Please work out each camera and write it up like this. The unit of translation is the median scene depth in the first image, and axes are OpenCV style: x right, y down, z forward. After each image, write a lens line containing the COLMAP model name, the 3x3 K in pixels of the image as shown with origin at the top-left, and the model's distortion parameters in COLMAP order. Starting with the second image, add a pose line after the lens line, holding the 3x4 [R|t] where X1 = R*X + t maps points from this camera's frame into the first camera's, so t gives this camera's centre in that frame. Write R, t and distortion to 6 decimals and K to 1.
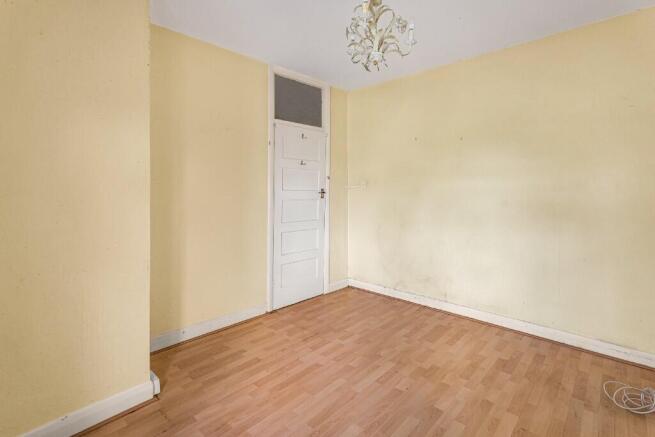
lens RADIAL K [[313.3, 0, 327.3], [0, 313.3, 197.5], [0, 0, 1]] dist [0.002278, 0.000438]
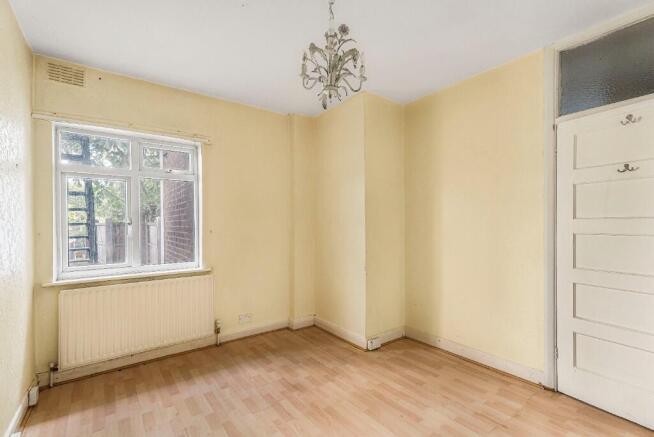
lens RADIAL K [[291.3, 0, 328.5], [0, 291.3, 224.4], [0, 0, 1]] dist [0.001698, 0.000414]
pose [[-0.162566, -0.004192, -0.986689, 0.709561], [-0.013952, 0.999901, -0.001949, -0.001412], [0.986599, 0.013449, -0.162608, 0.770280]]
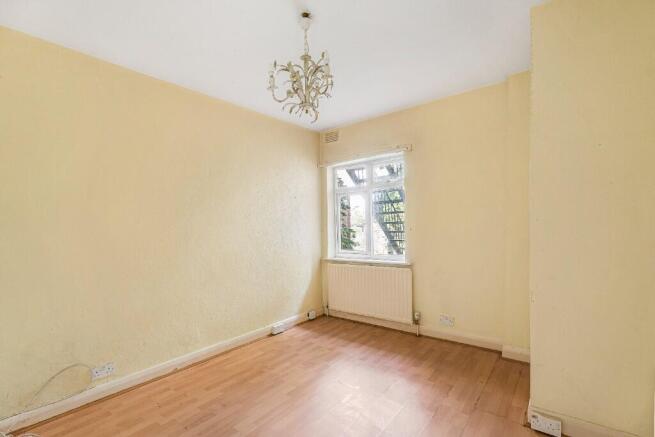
lens RADIAL K [[287.3, 0, 328.8], [0, 287.3, 223.5], [0, 0, 1]] dist [-0.002704, -0.000242]
pose [[-0.993084, 0.017543, -0.116088, 0.128111], [0.016903, 0.999836, 0.006492, -0.009769], [0.116183, 0.004485, -0.993218, 1.340416]]
